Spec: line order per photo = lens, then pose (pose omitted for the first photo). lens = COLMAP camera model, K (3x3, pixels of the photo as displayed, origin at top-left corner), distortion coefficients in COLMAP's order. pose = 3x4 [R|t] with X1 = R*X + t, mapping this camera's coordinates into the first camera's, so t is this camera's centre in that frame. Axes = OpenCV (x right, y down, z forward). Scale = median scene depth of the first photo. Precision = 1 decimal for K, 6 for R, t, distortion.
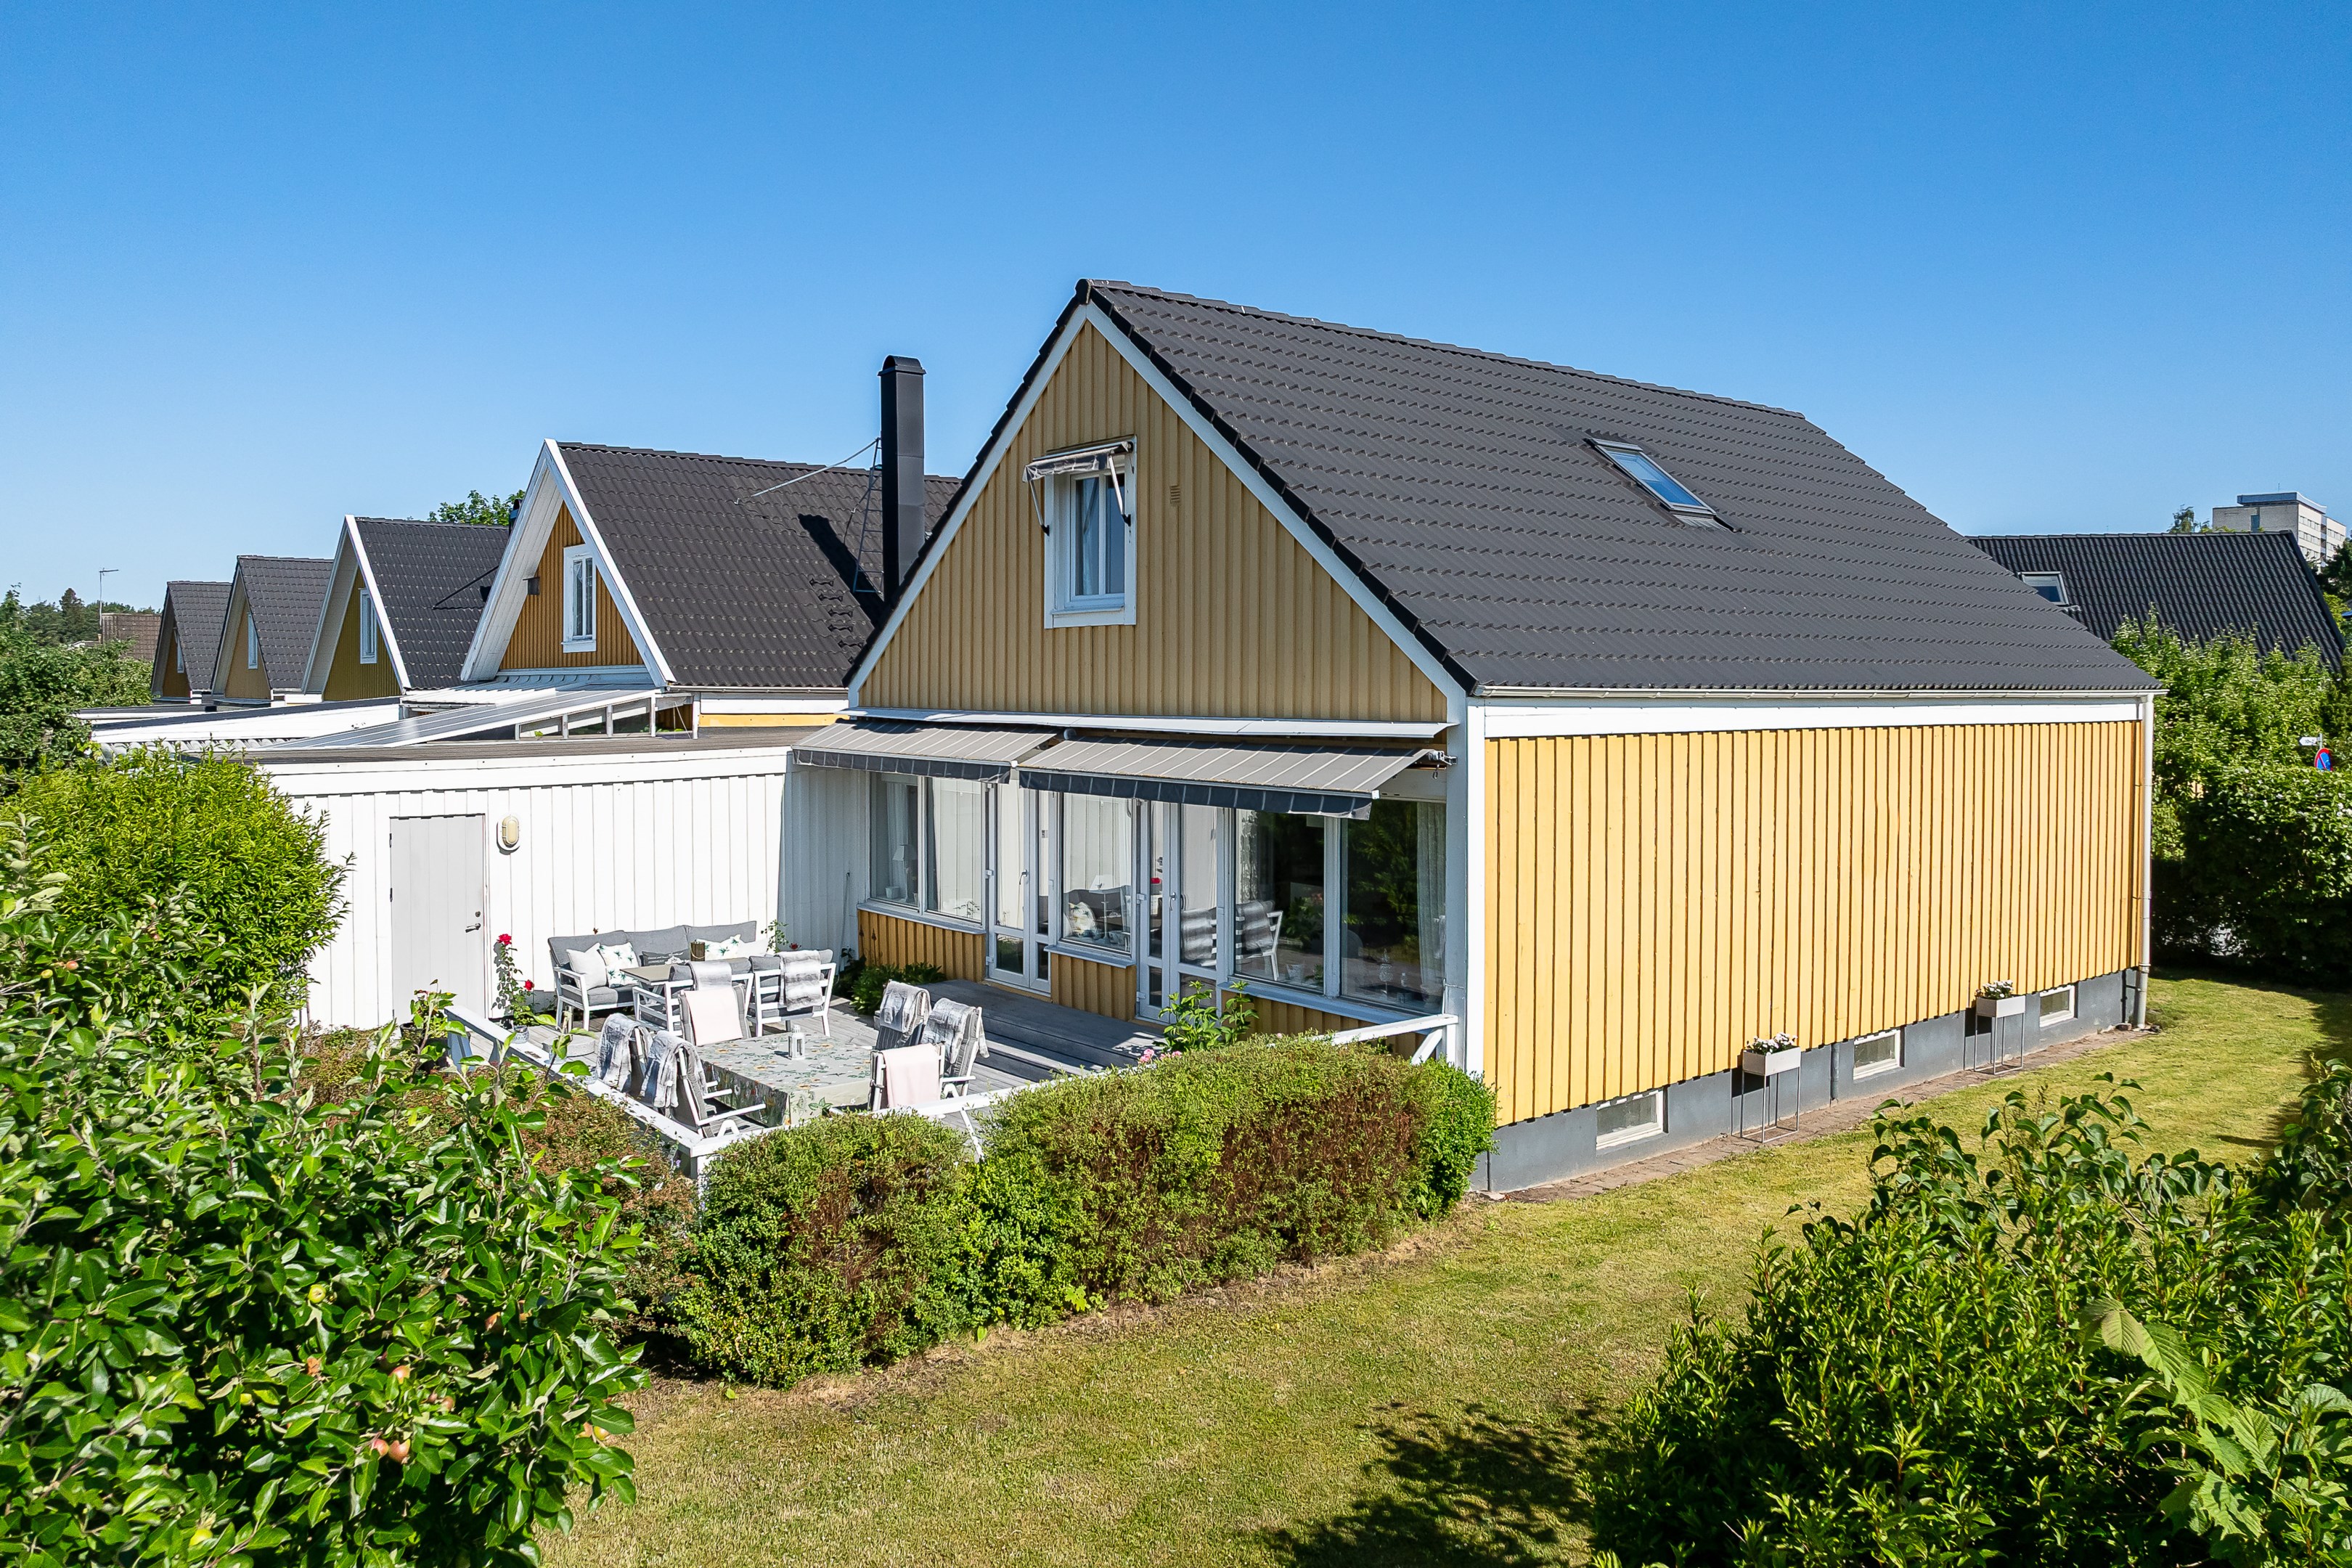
lens RADIAL K [[1678.8, 0, 1176.0], [0, 1678.8, 784.0], [0, 0, 1]] dist [-0.047997, 0.005861]
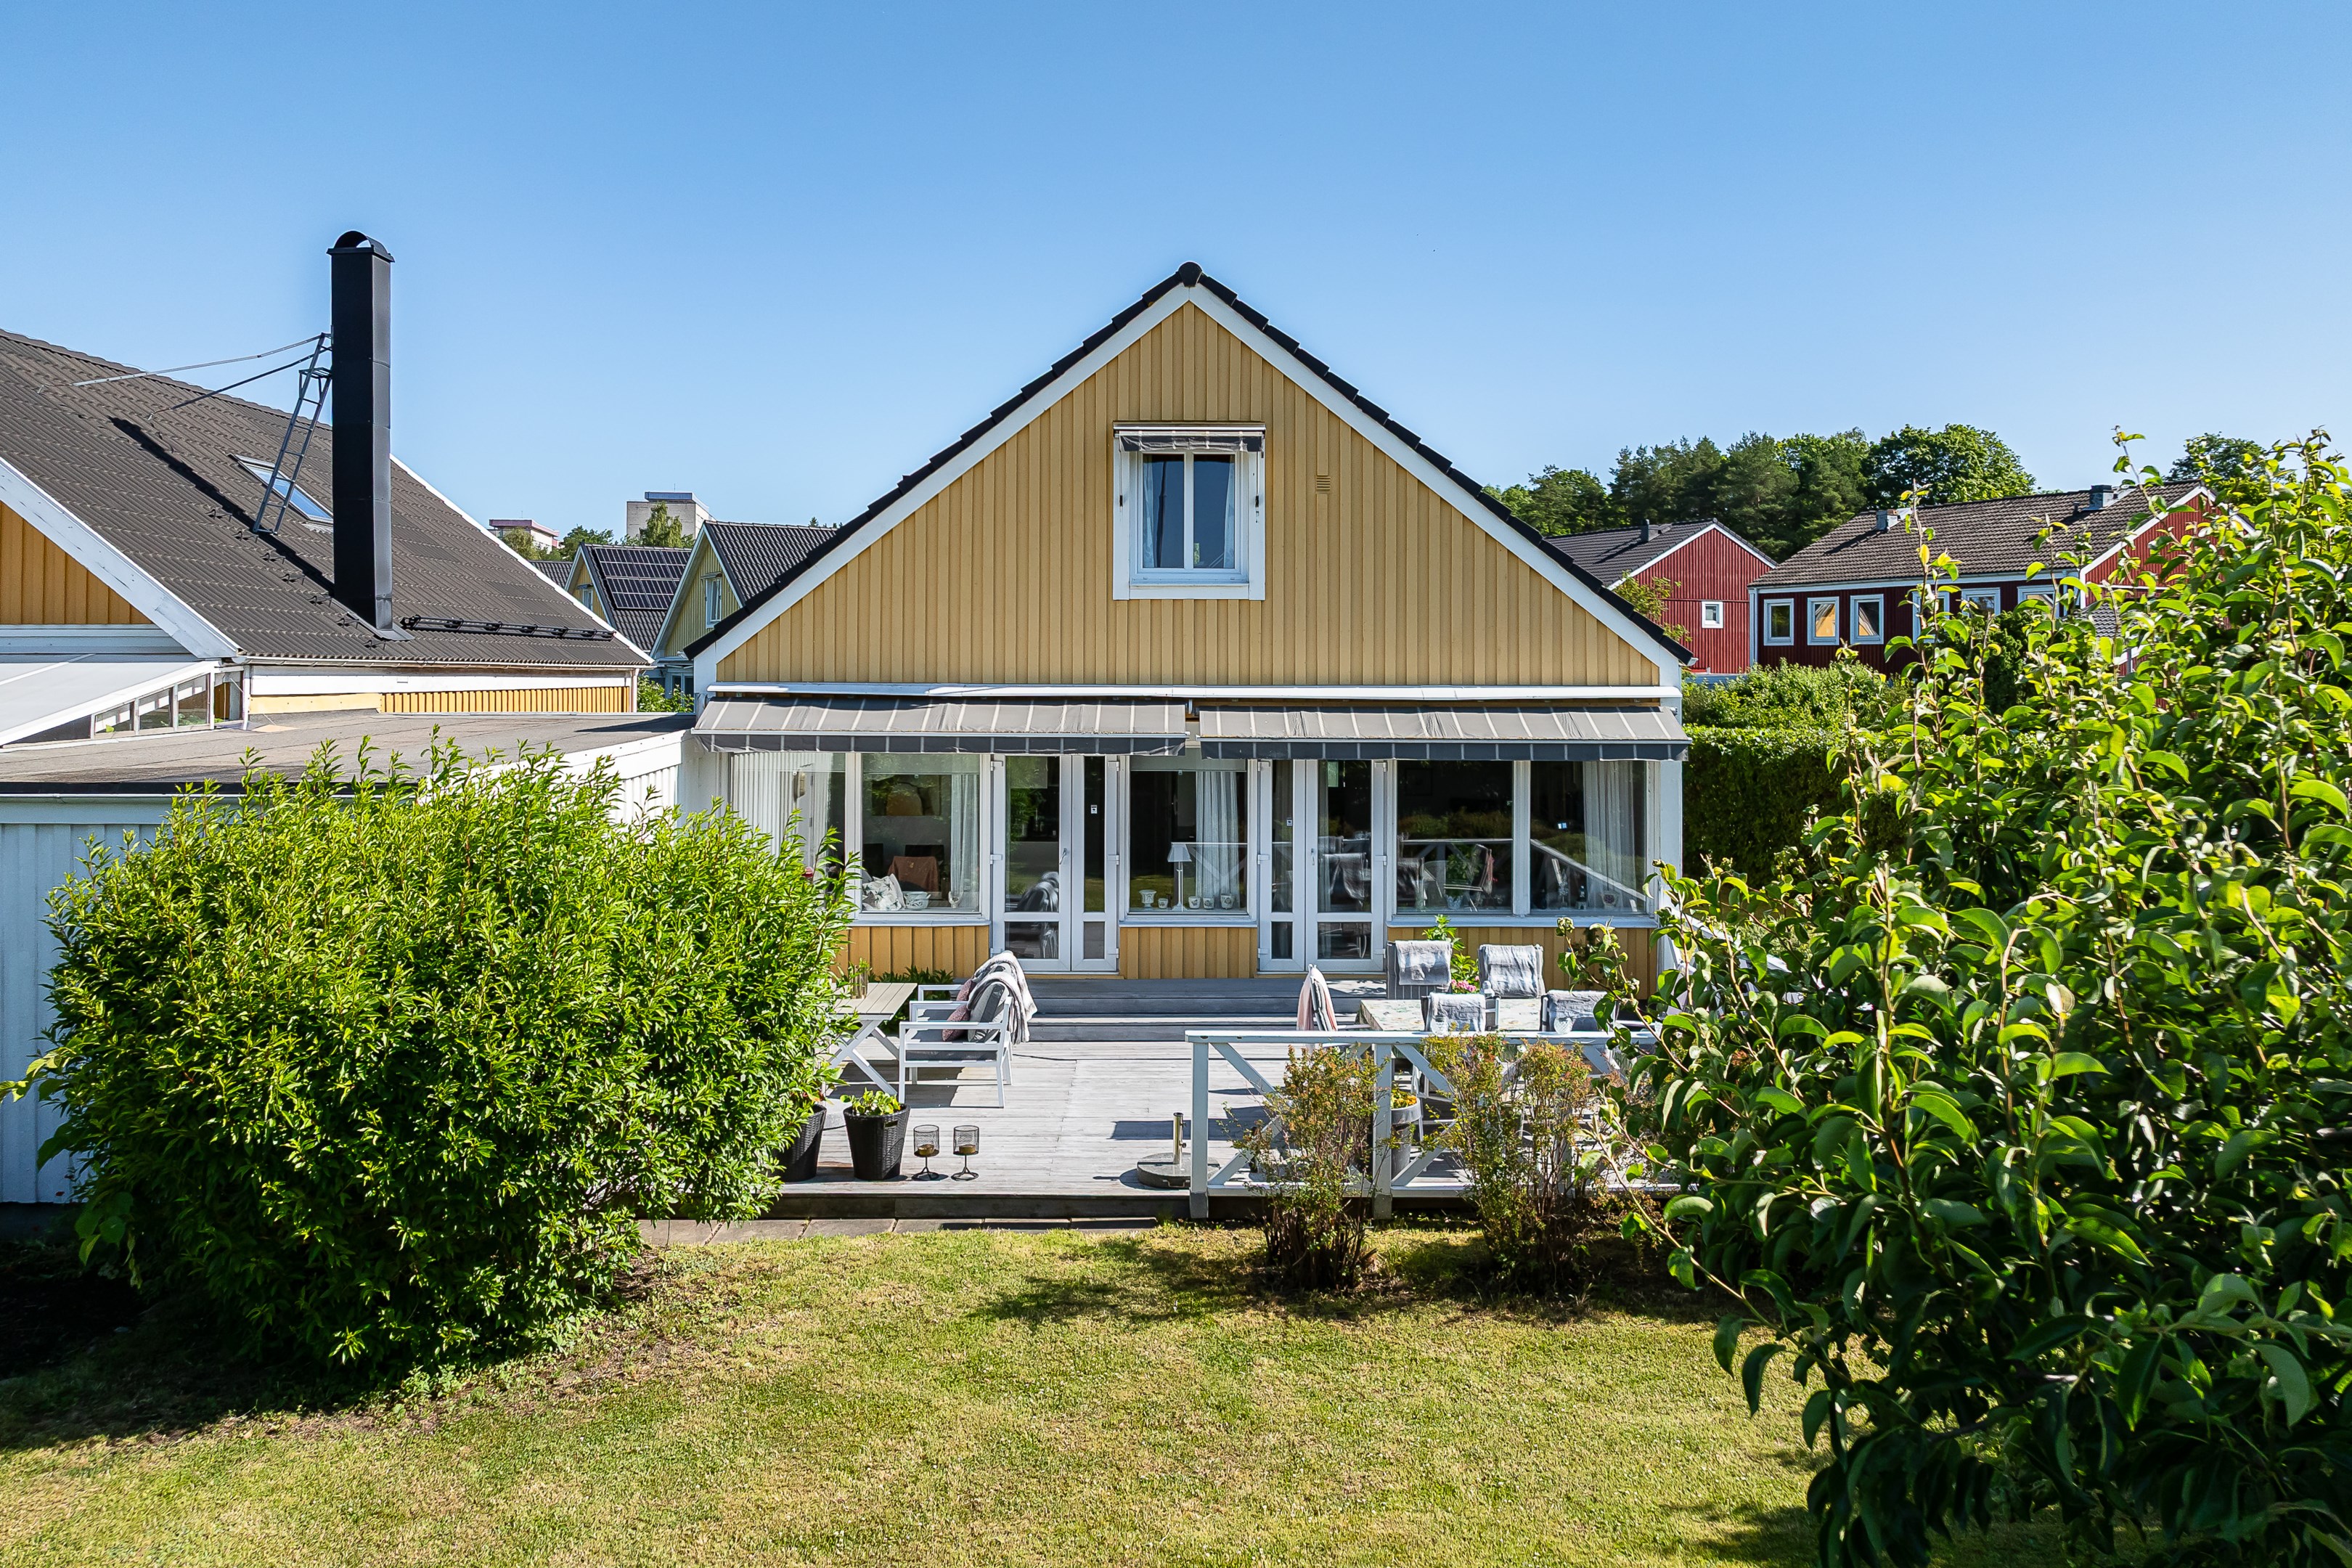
lens RADIAL K [[1729.1, 0, 1172.0], [0, 1729.1, 670.3], [0, 0, 1]] dist [-0.043541, -0.001337]
pose [[0.608322, -0.000974, 0.793690, -0.907851], [0.045122, 0.998424, -0.033358, -0.016161], [-0.792407, 0.056105, 0.607407, 0.375165]]
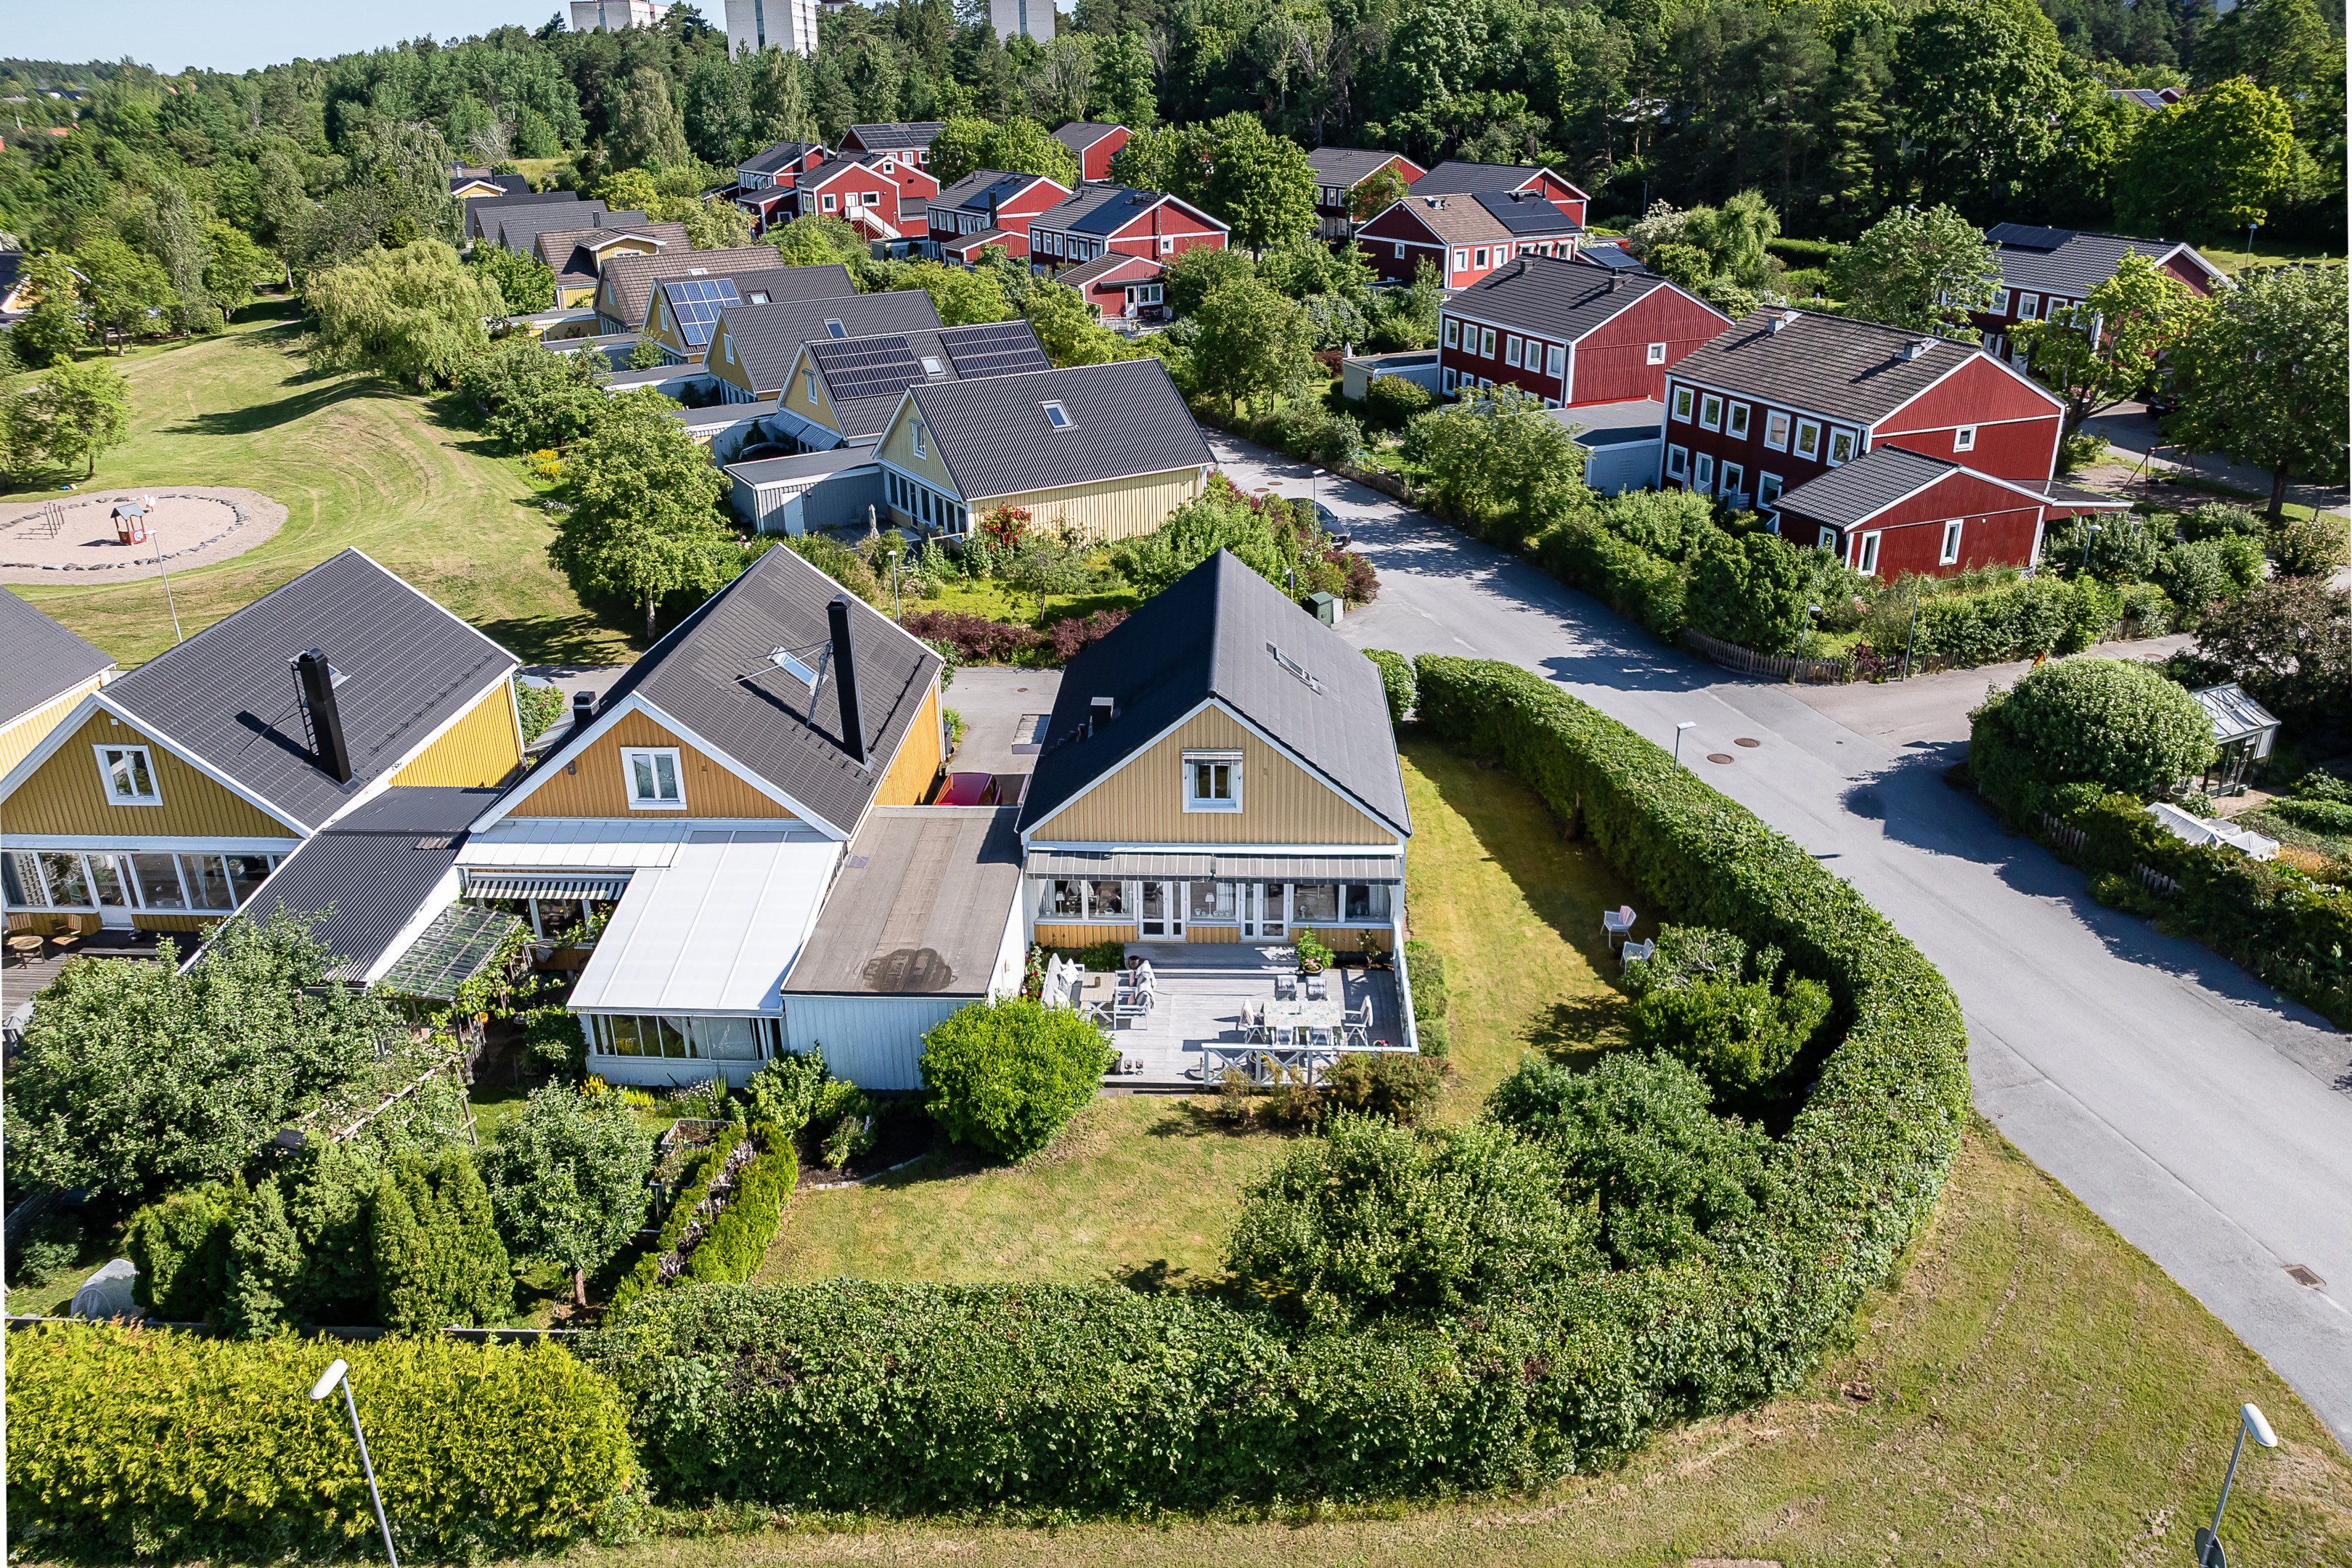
lens RADIAL K [[1629.7, 0, 1176.0], [0, 1629.7, 784.0], [0, 0, 1]] dist [-0.042421, -0.003761]
pose [[0.646988, -0.317392, 0.693303, -1.853266], [0.057361, 0.926932, 0.370818, -1.090713], [-0.760339, -0.200147, 0.617920, -0.517438]]
